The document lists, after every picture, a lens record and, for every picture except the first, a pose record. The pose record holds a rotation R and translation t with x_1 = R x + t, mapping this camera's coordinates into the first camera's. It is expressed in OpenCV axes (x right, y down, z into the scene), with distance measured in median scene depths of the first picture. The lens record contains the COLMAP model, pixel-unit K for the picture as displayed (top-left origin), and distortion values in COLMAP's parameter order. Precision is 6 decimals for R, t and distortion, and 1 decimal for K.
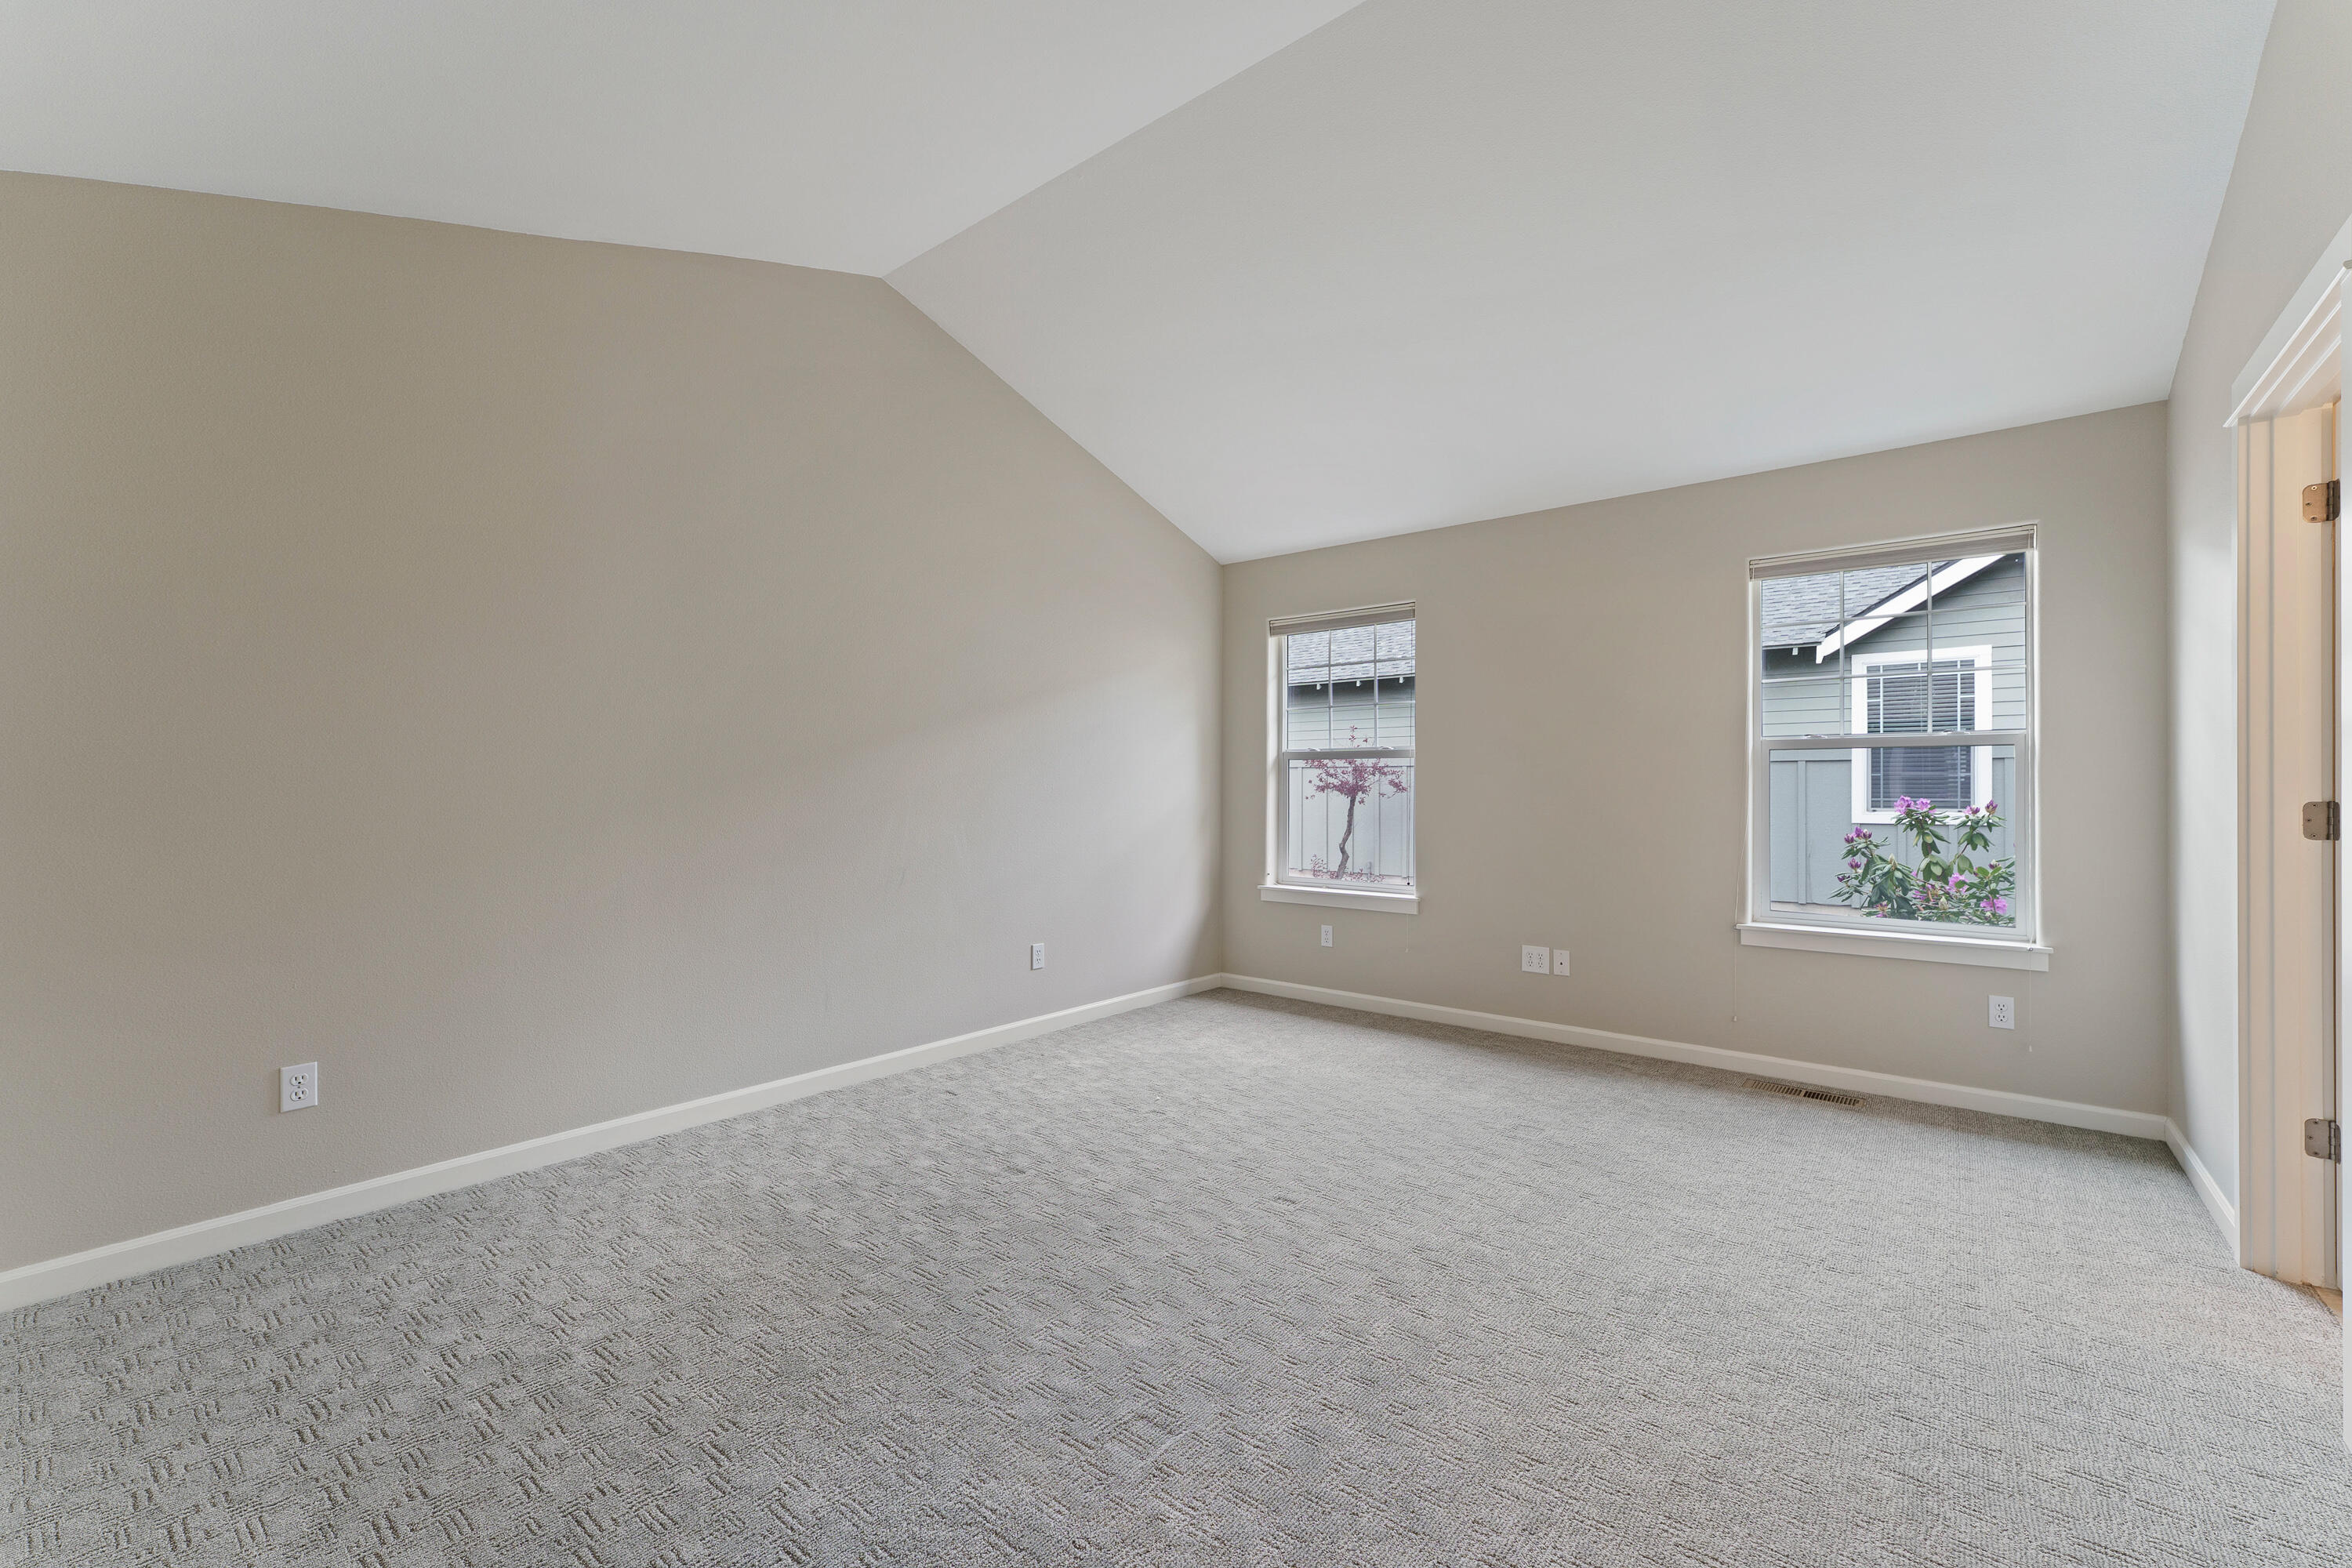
lens RADIAL K [[968.7, 0, 1176.0], [0, 968.7, 784.0], [0, 0, 1]] dist [0.000152, -0.000054]
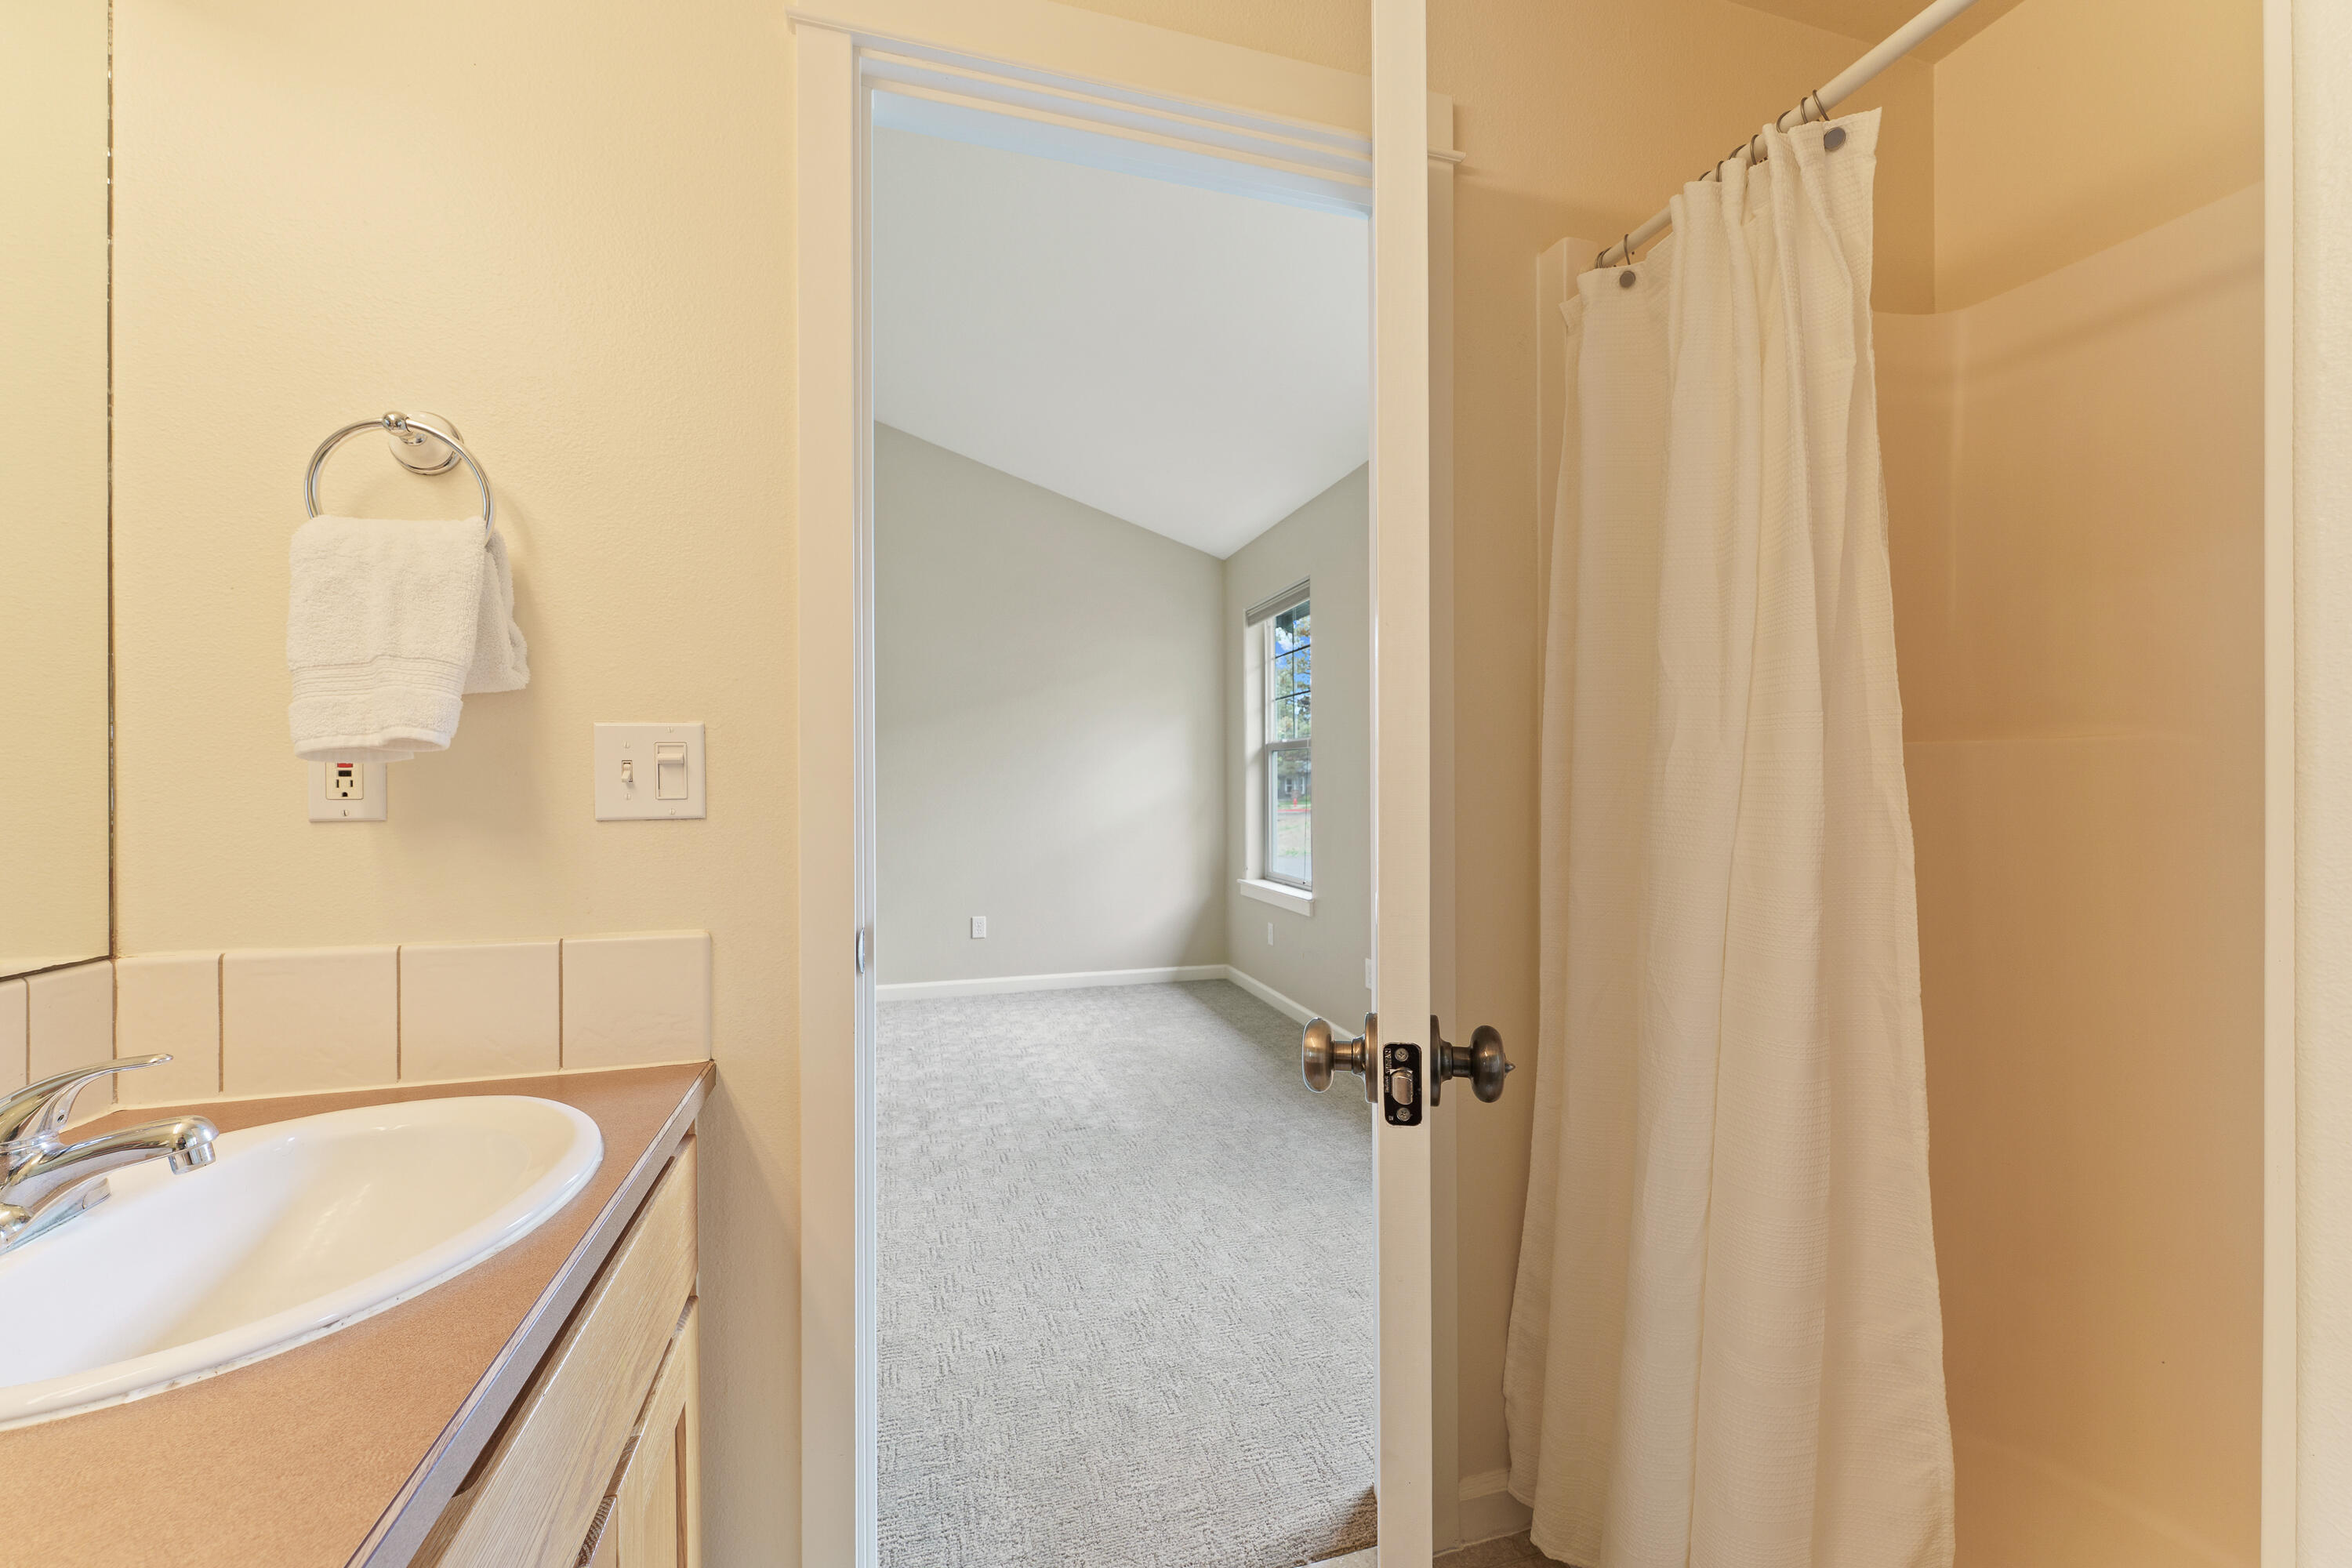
lens RADIAL K [[943.3, 0, 1179.2], [0, 943.3, 783.0], [0, 0, 1]] dist [-0.000653, -0.000110]
pose [[0.826514, -0.007569, -0.562865, 0.653392], [0.012350, 0.999913, 0.004689, 0.001920], [0.562781, -0.010827, 0.826535, 0.183937]]
